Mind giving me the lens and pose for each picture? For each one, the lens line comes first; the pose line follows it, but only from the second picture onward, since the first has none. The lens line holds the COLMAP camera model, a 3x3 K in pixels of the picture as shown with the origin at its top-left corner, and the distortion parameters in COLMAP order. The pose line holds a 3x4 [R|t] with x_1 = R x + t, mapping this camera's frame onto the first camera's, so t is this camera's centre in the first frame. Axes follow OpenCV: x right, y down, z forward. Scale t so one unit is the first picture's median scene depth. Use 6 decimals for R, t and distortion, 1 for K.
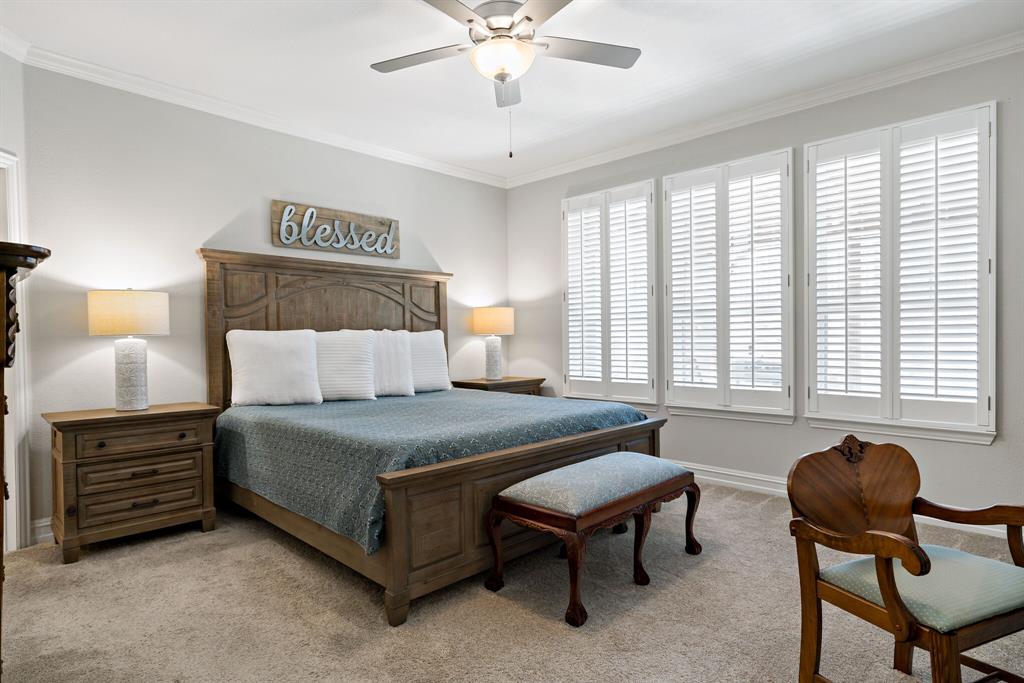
lens RADIAL K [[564.4, 0, 511.2], [0, 564.4, 347.7], [0, 0, 1]] dist [0.006016, 0.003359]
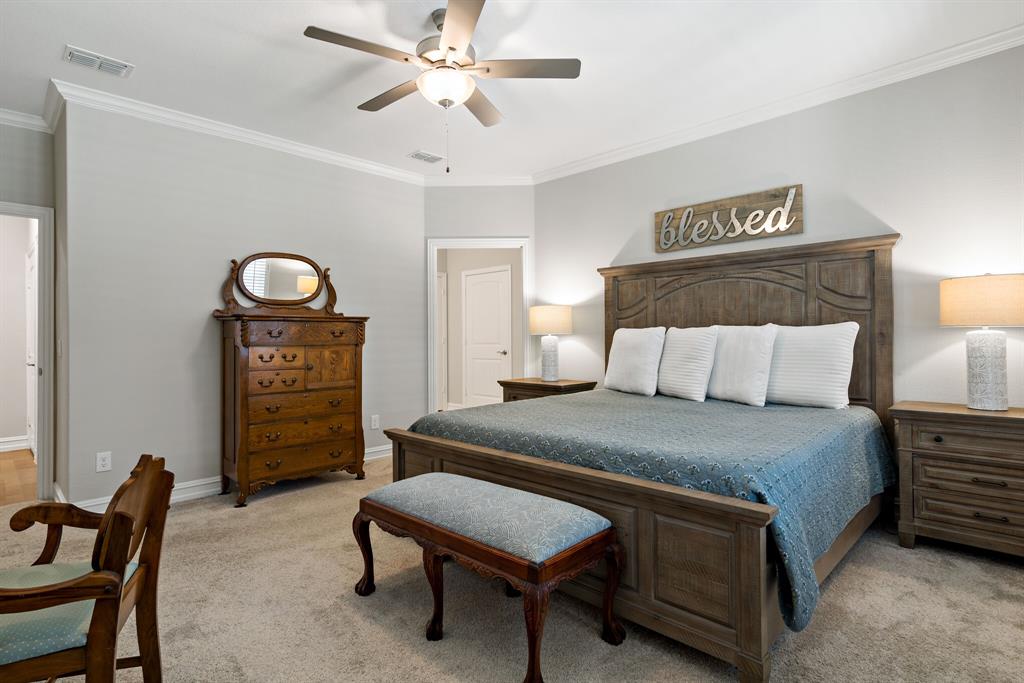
lens RADIAL K [[543.1, 0, 503.5], [0, 543.1, 310.6], [0, 0, 1]] dist [0.007330, 0.001524]
pose [[-0.025001, -0.042758, -0.998773, 0.594951], [-0.005478, 0.999076, -0.042634, -0.015421], [0.999672, 0.004405, -0.025212, 0.640669]]
